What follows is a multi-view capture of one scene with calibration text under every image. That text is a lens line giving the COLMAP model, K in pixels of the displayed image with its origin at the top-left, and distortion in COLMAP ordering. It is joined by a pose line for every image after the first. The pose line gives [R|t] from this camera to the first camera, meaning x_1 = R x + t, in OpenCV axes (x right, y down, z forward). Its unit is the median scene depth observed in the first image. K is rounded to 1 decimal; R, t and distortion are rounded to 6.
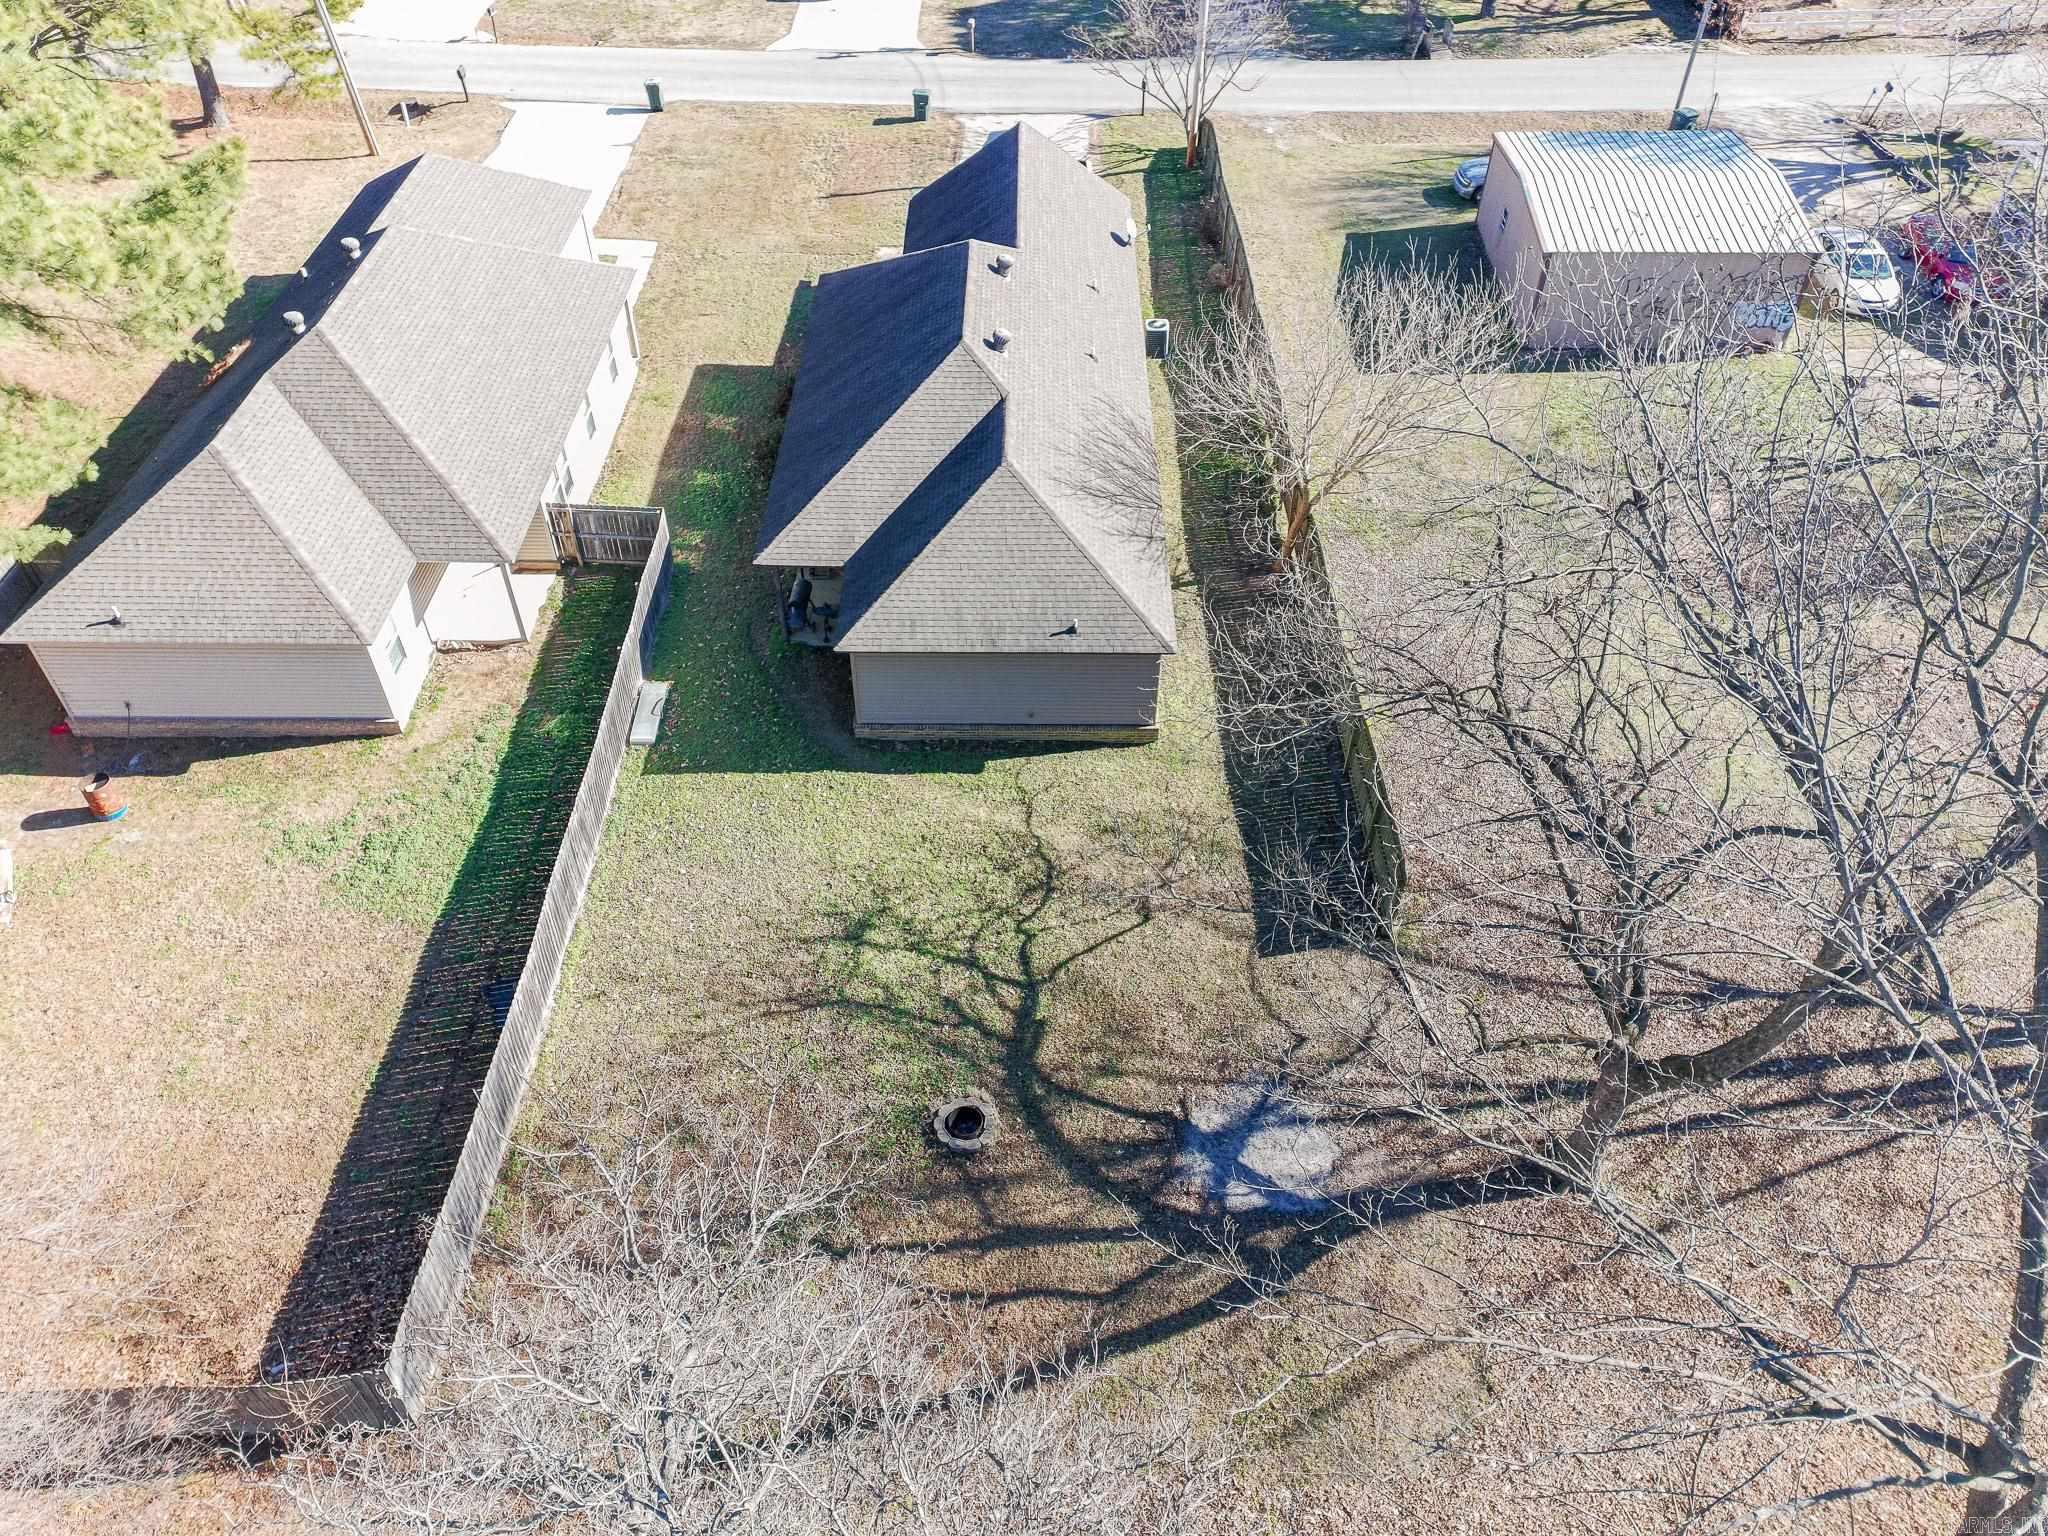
lens RADIAL K [[1537.7, 0, 1063.9], [0, 1537.7, 644.5], [0, 0, 1]] dist [0.086005, 0.010029]
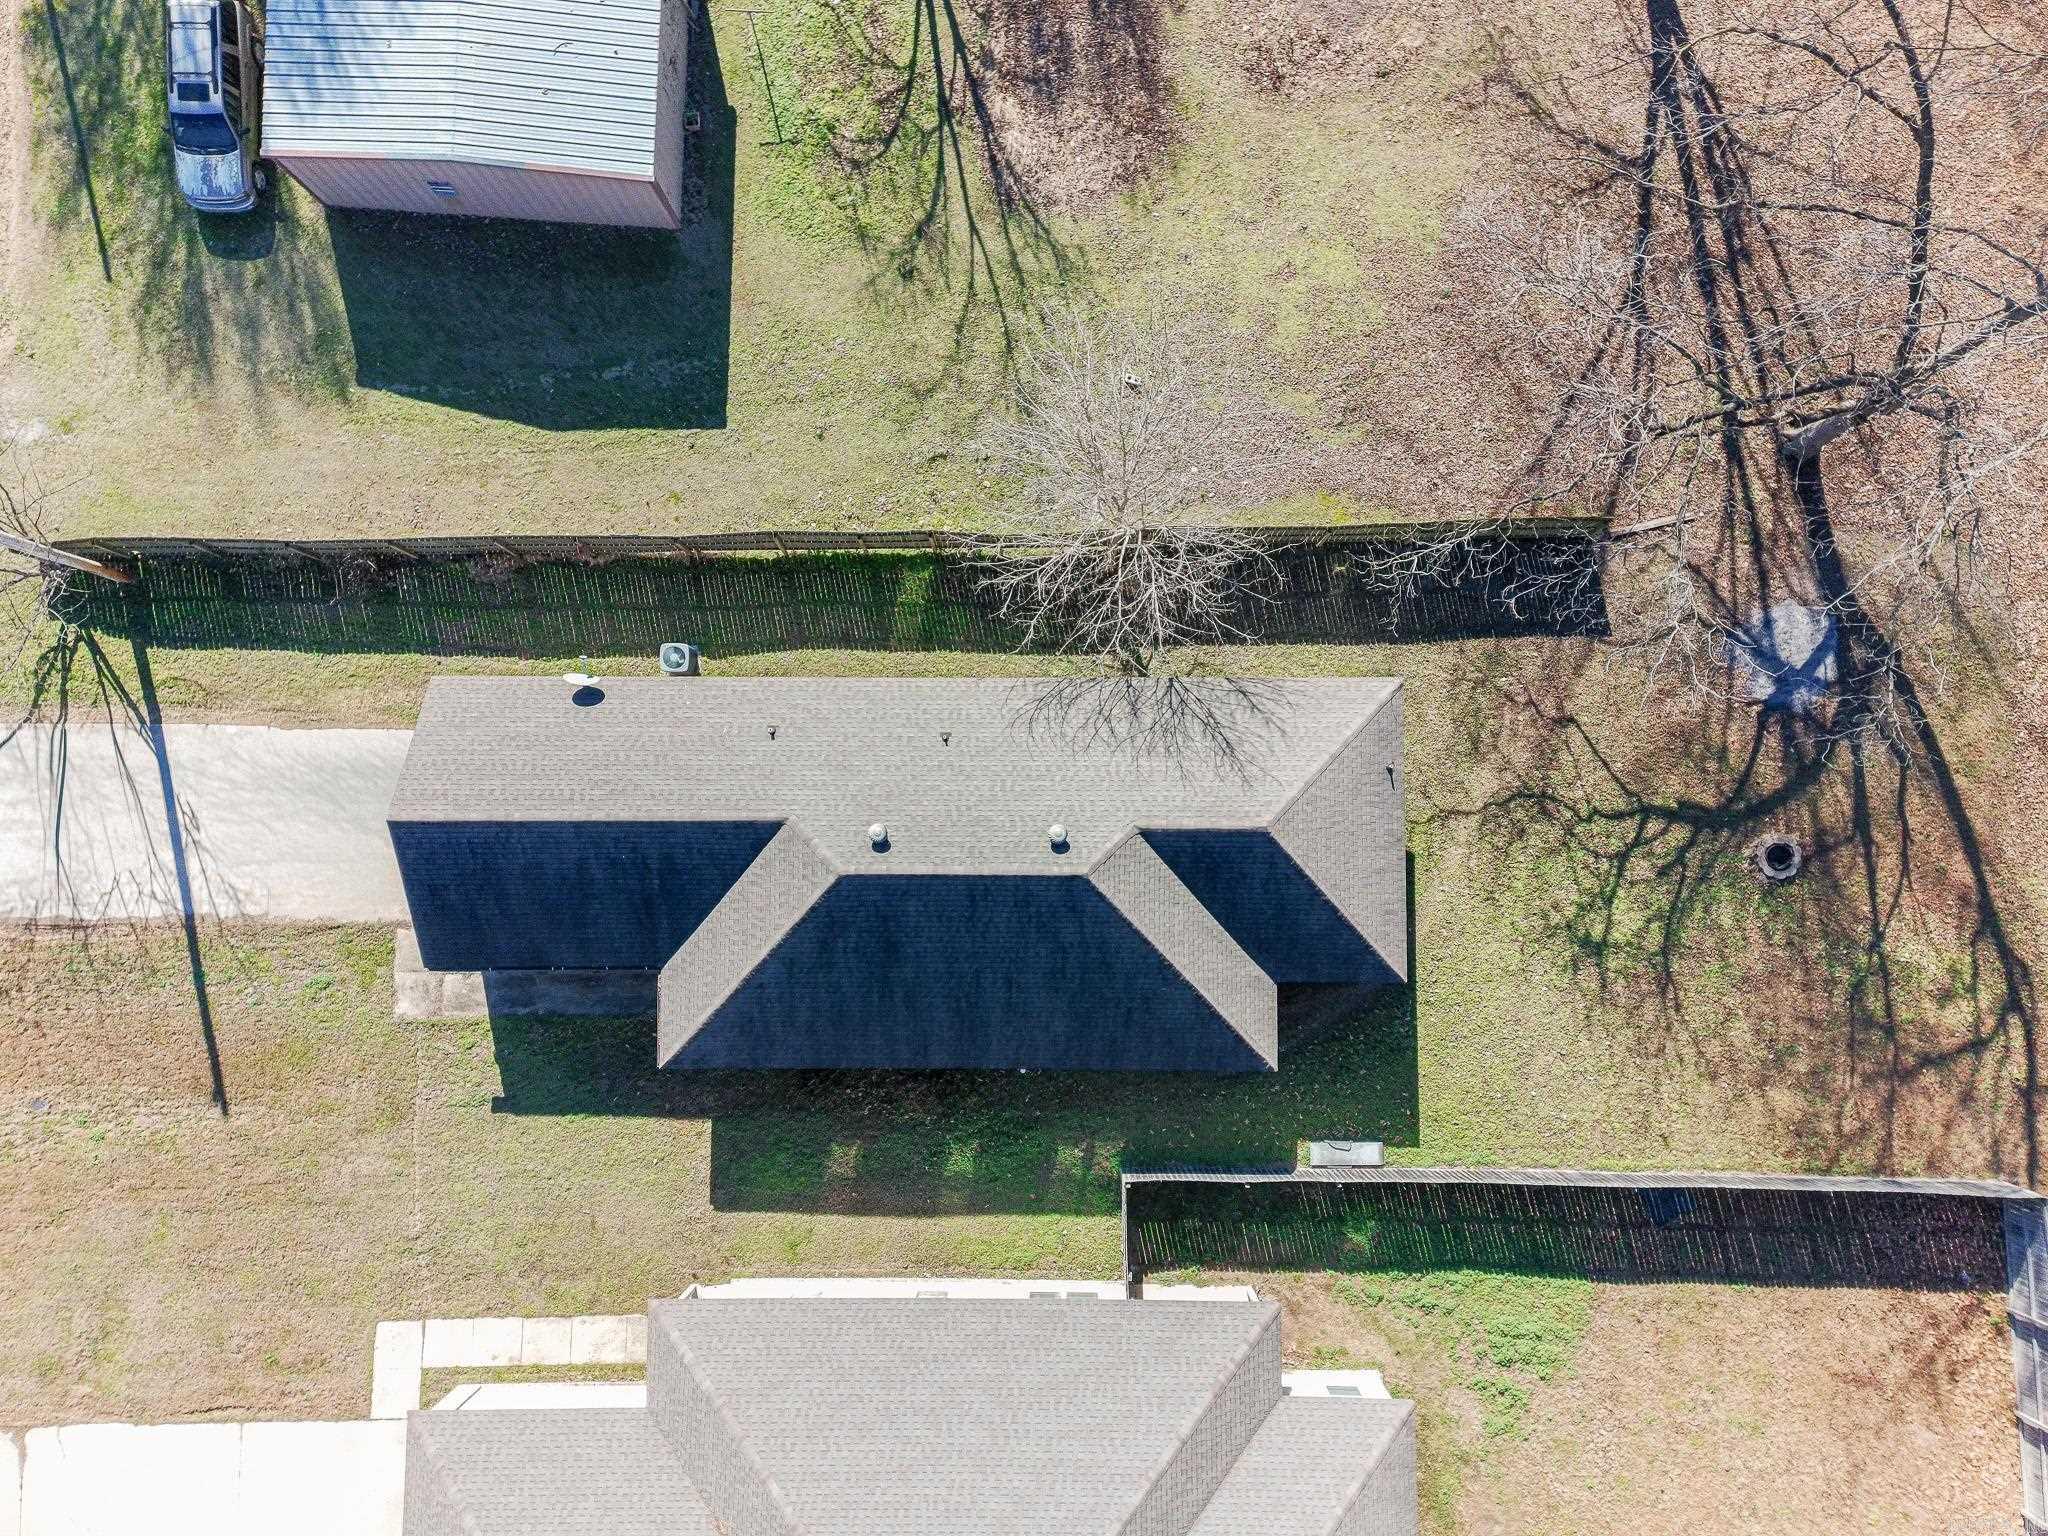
lens RADIAL K [[1612.1, 0, 1021.8], [0, 1612.1, 760.7], [0, 0, 1]] dist [0.098637, -0.008644]
pose [[0.016598, -0.998728, 0.047615, -0.054328], [0.672009, 0.046405, 0.739088, -1.183079], [-0.740357, 0.019731, 0.671924, 0.455200]]
